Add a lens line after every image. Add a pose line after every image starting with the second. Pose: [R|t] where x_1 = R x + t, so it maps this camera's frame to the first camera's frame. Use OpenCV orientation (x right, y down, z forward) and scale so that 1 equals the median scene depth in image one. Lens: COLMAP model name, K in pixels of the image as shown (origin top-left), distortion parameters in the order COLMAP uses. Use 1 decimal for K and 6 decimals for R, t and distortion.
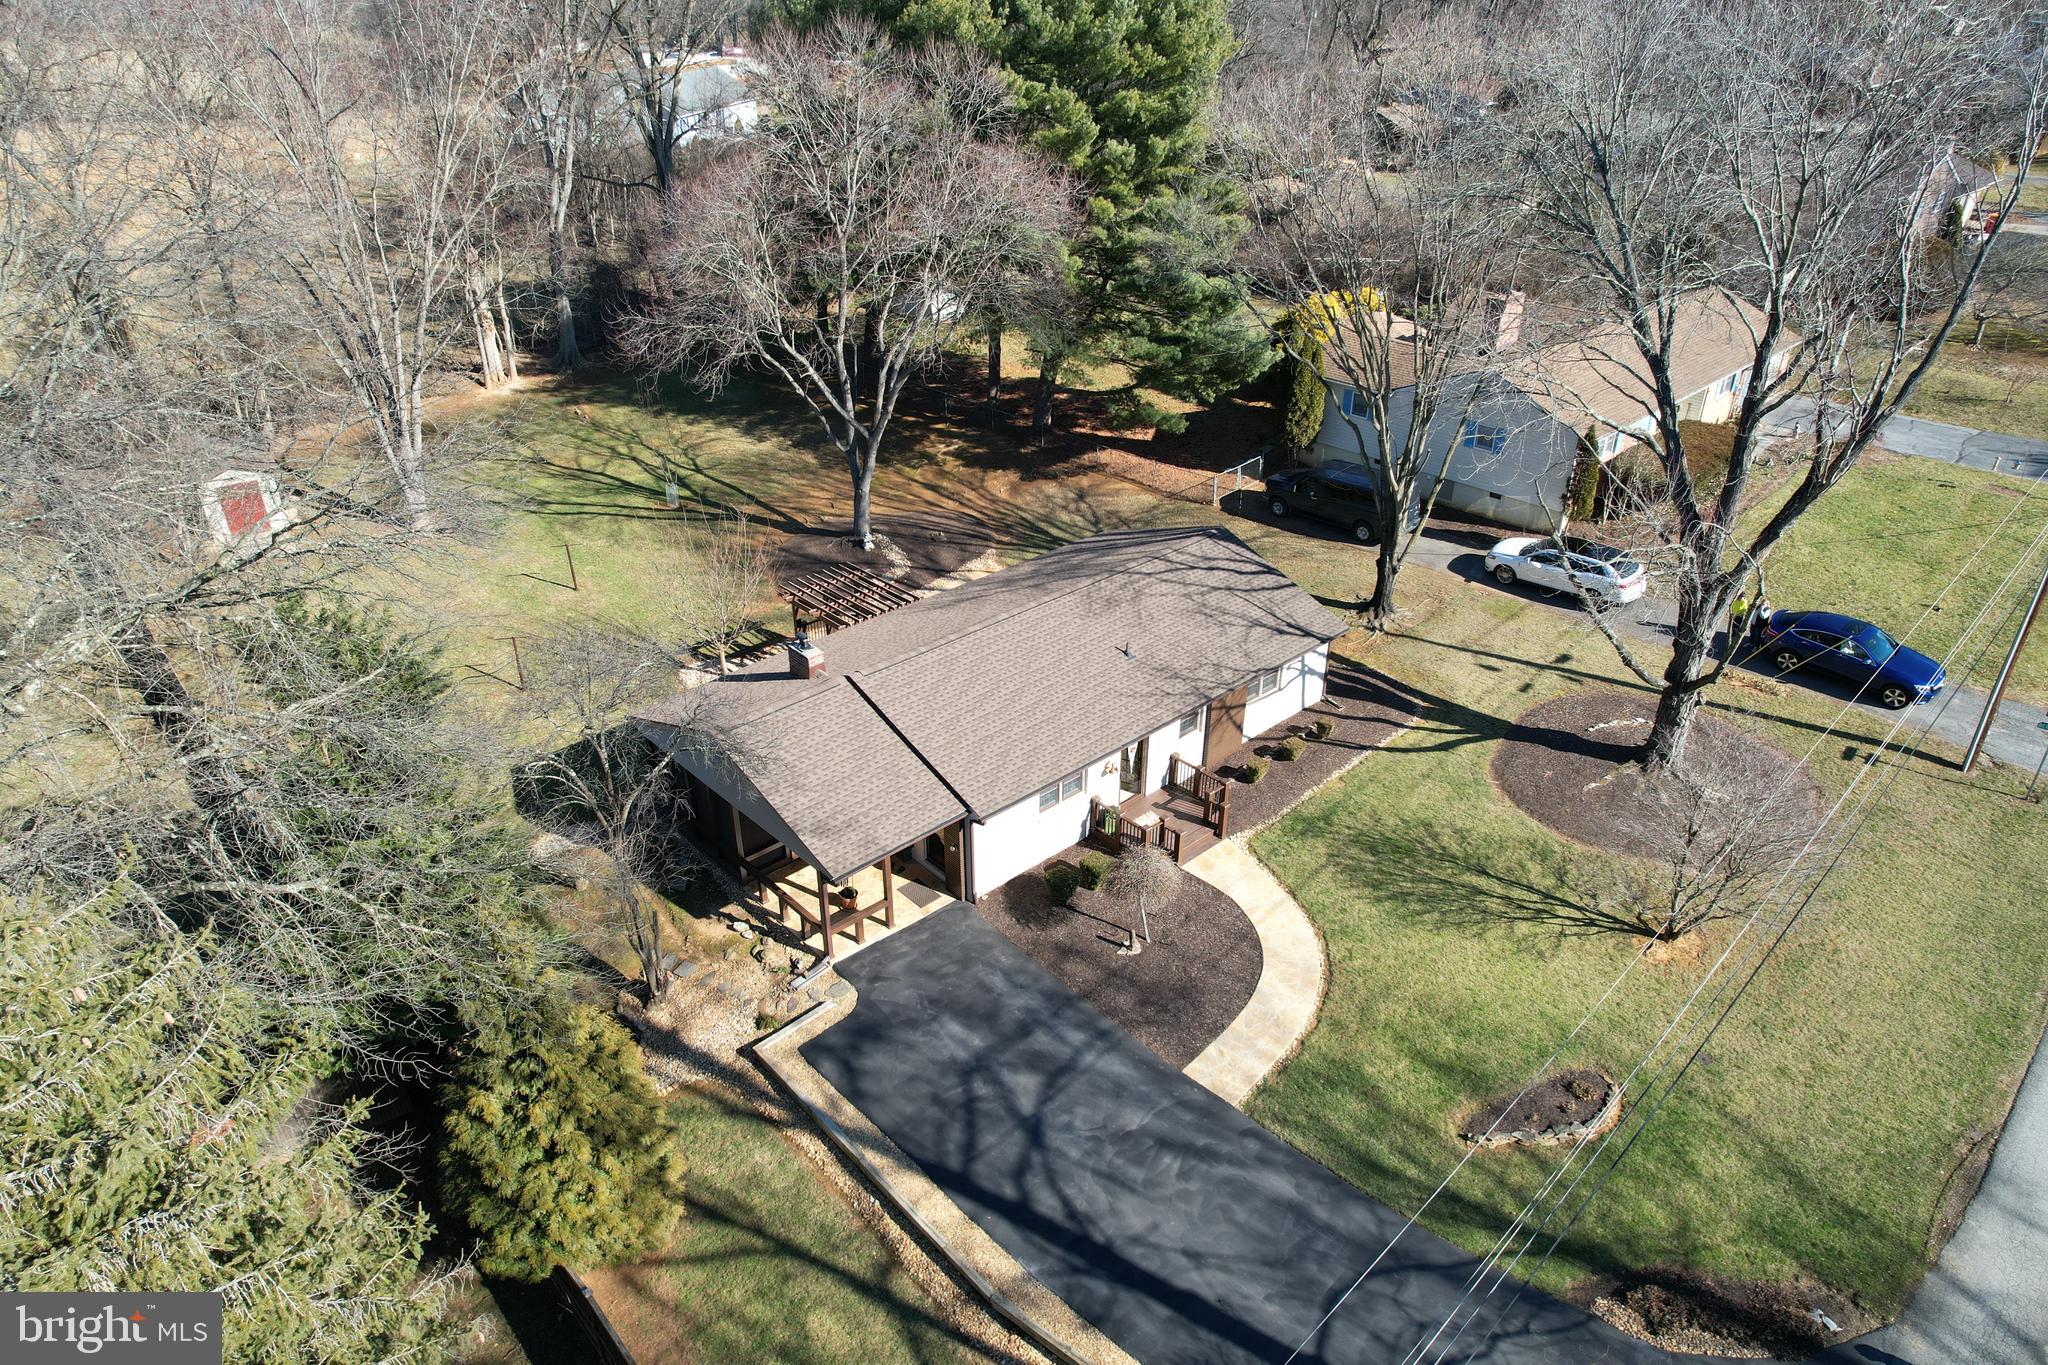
lens RADIAL K [[1292.5, 0, 1028.4], [0, 1292.5, 684.6], [0, 0, 1]] dist [-0.057045, 0.043550]
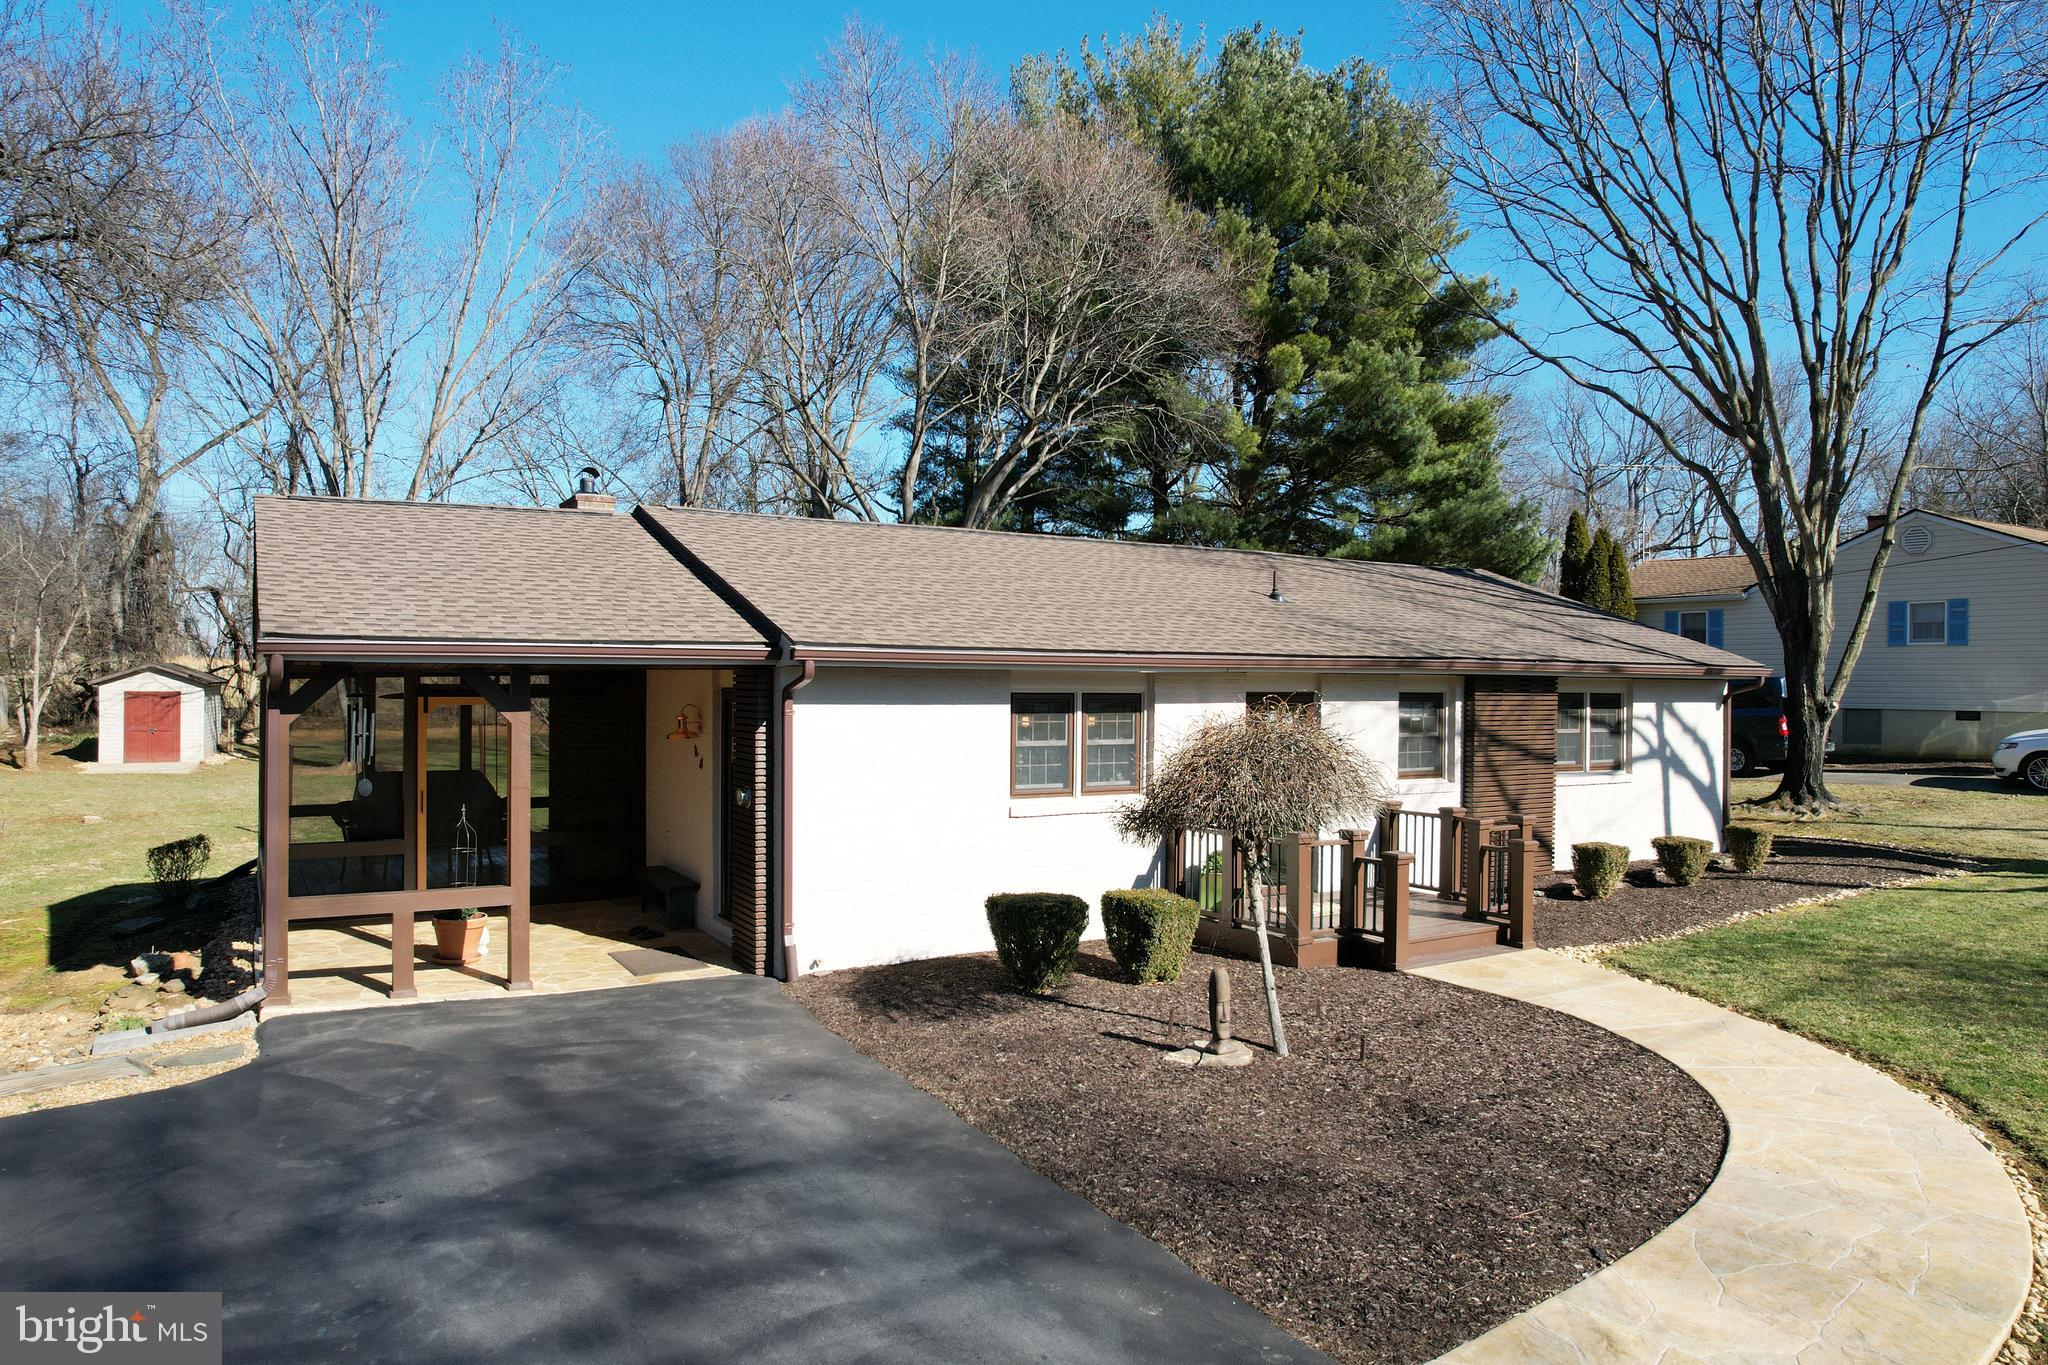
lens RADIAL K [[1292.5, 0, 1023.6], [0, 1292.5, 678.8], [0, 0, 1]] dist [-0.057045, 0.043550]
pose [[0.980759, 0.017435, -0.194444, 0.080858], [-0.112138, 0.865610, -0.488000, 0.242264], [0.159804, 0.500415, 0.850910, 0.628730]]
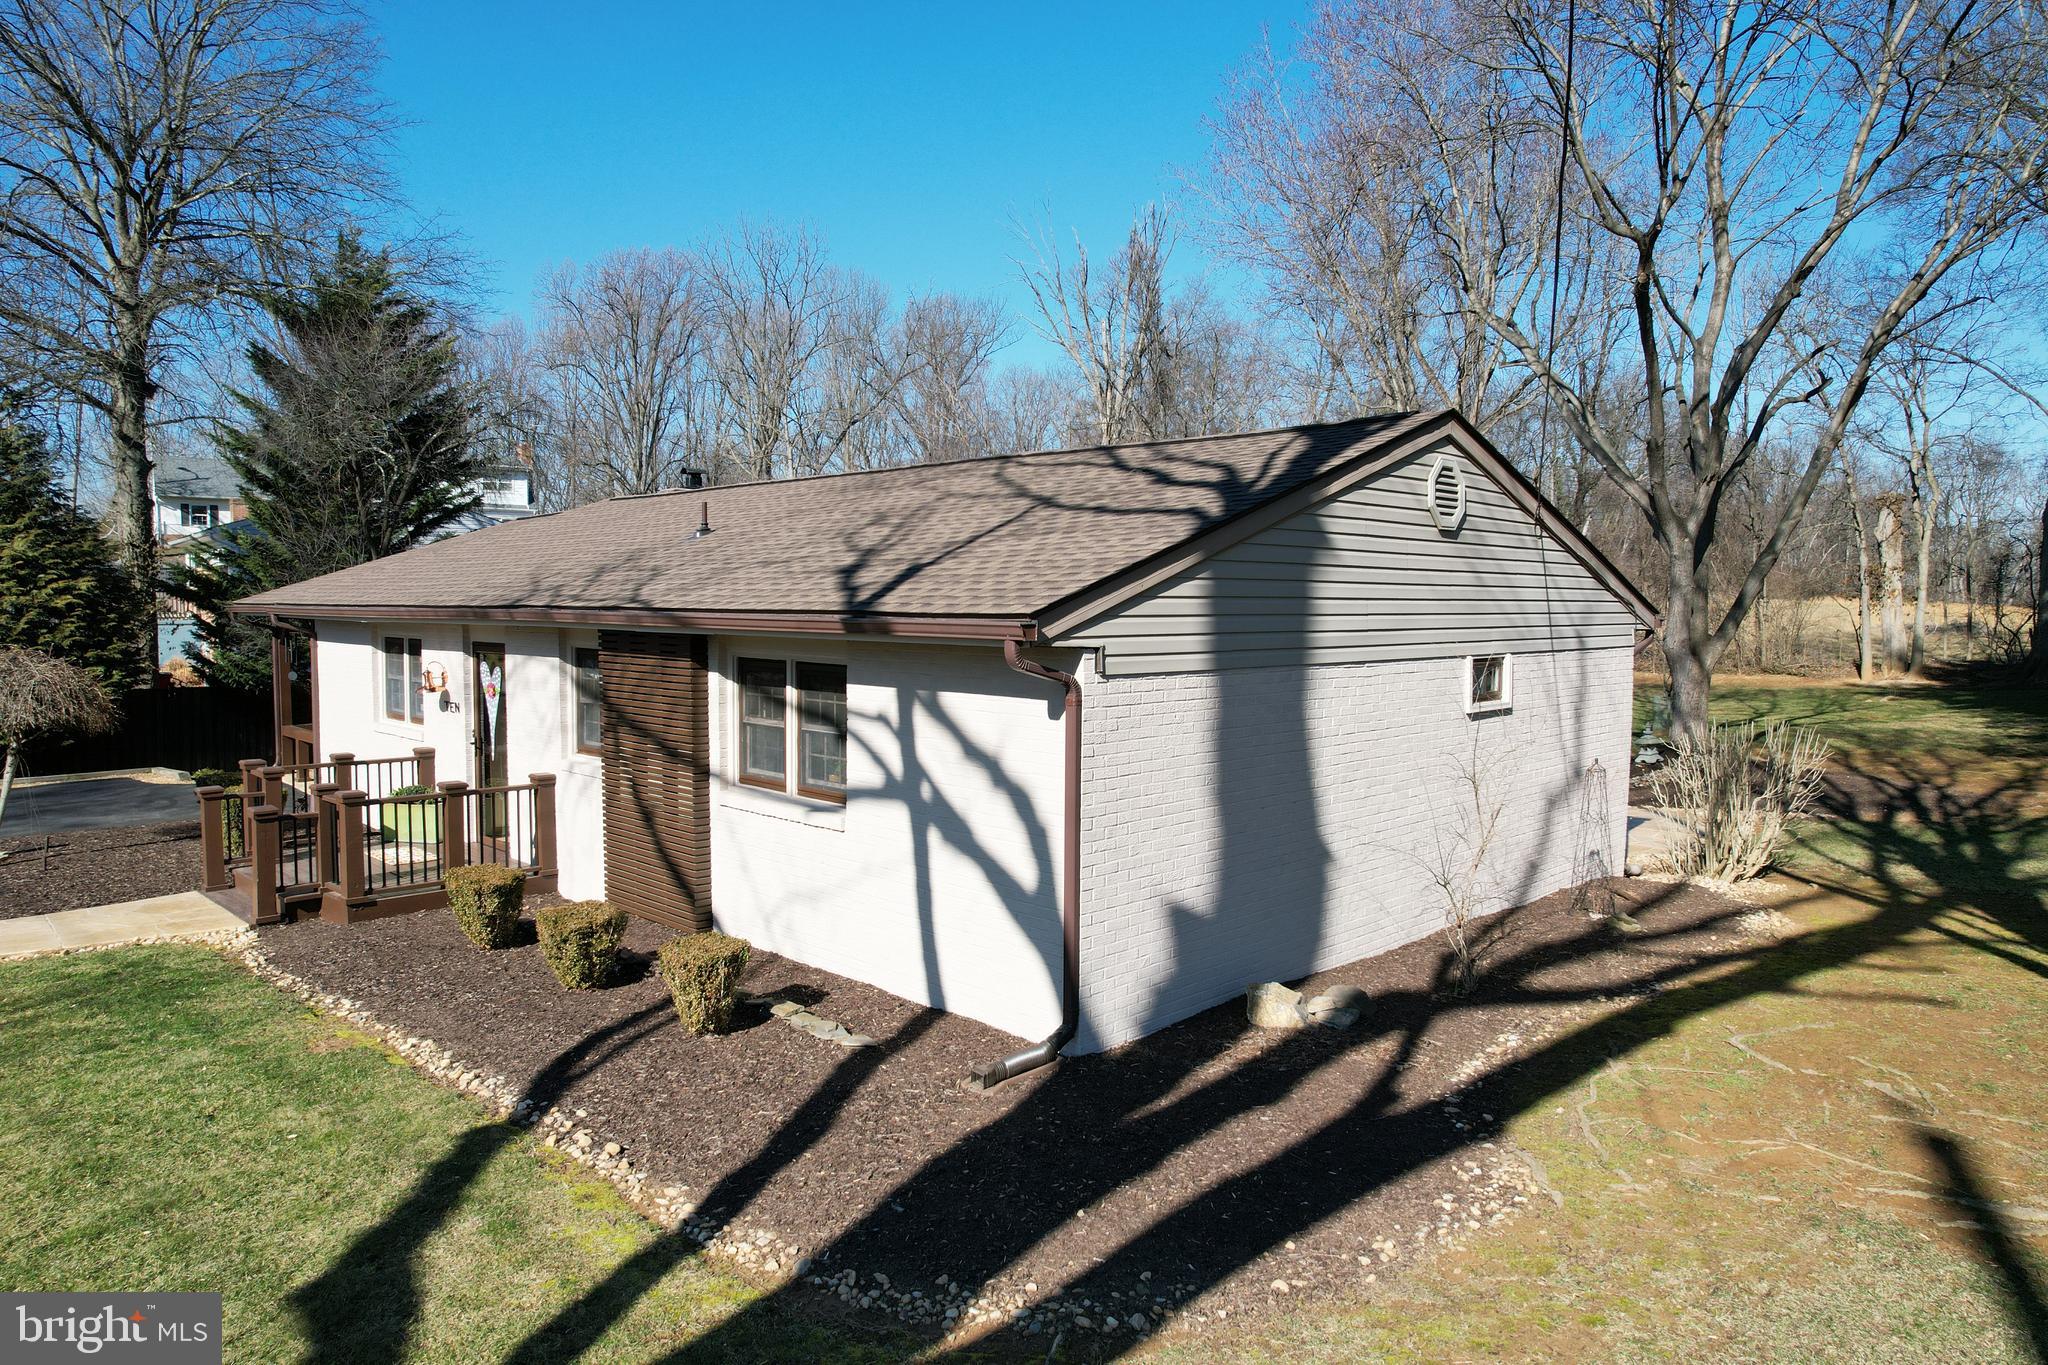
lens RADIAL K [[1292.5, 0, 1022.1], [0, 1292.5, 680.4], [0, 0, 1]] dist [-0.057045, 0.043550]
pose [[0.054544, 0.066986, -0.996262, 0.486415], [-0.506832, 0.861517, 0.030177, -0.049018], [0.860318, 0.503291, 0.080941, 1.108868]]
